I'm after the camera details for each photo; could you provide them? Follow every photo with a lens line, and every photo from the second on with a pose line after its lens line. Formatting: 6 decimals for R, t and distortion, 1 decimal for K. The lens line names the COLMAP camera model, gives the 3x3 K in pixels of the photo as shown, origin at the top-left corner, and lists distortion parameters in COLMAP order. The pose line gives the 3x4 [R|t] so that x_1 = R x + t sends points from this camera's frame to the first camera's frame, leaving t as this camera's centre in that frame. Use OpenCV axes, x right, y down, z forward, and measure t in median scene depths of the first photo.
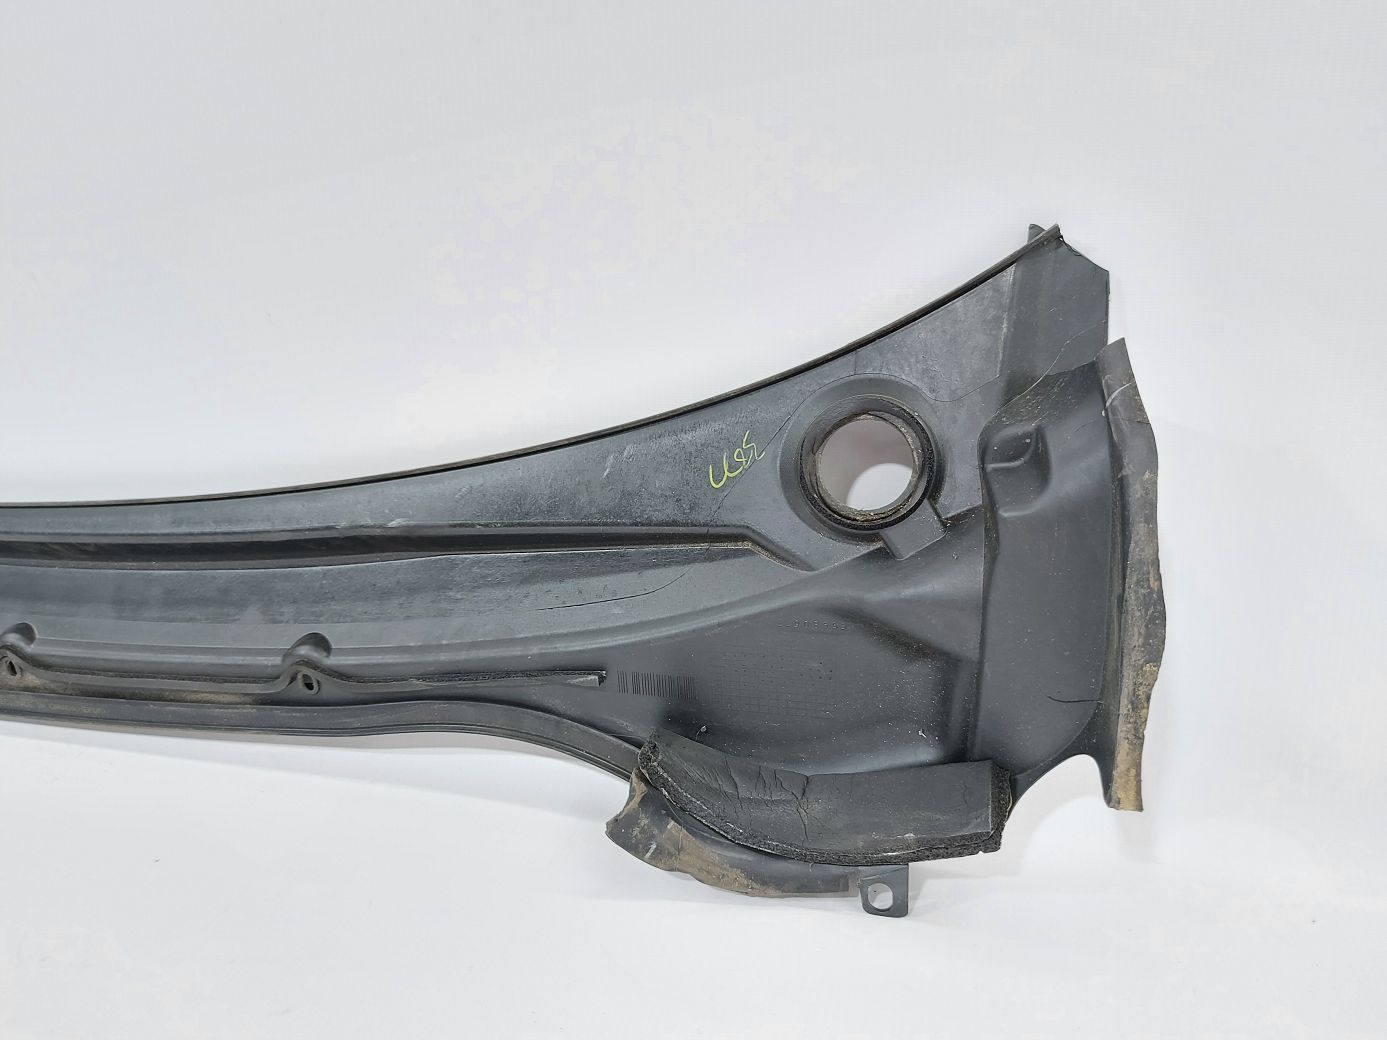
lens RADIAL K [[1059.7, 0, 693.5], [0, 1059.7, 520.0], [0, 0, 1]] dist [0.067180, -0.003620]
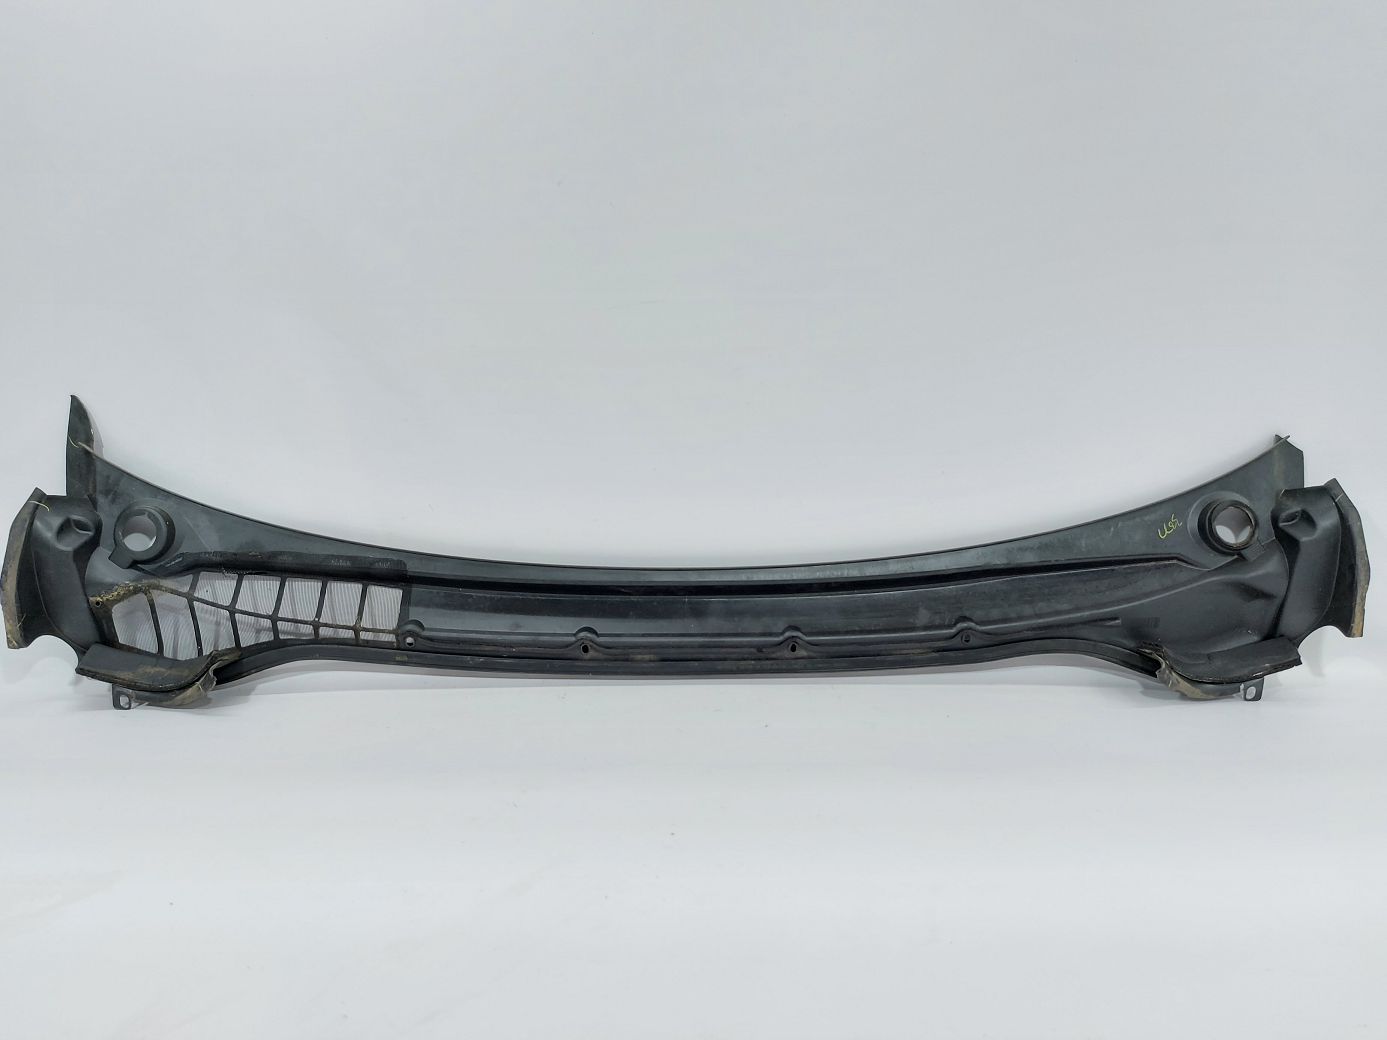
lens RADIAL K [[977.3, 0, 693.5], [0, 977.3, 520.0], [0, 0, 1]] dist [-0.030394, -0.001786]
pose [[0.967534, -0.032785, 0.250605, -1.650292], [0.055049, 0.995082, -0.082353, 0.054287], [-0.246673, 0.093475, 0.964580, -0.926828]]
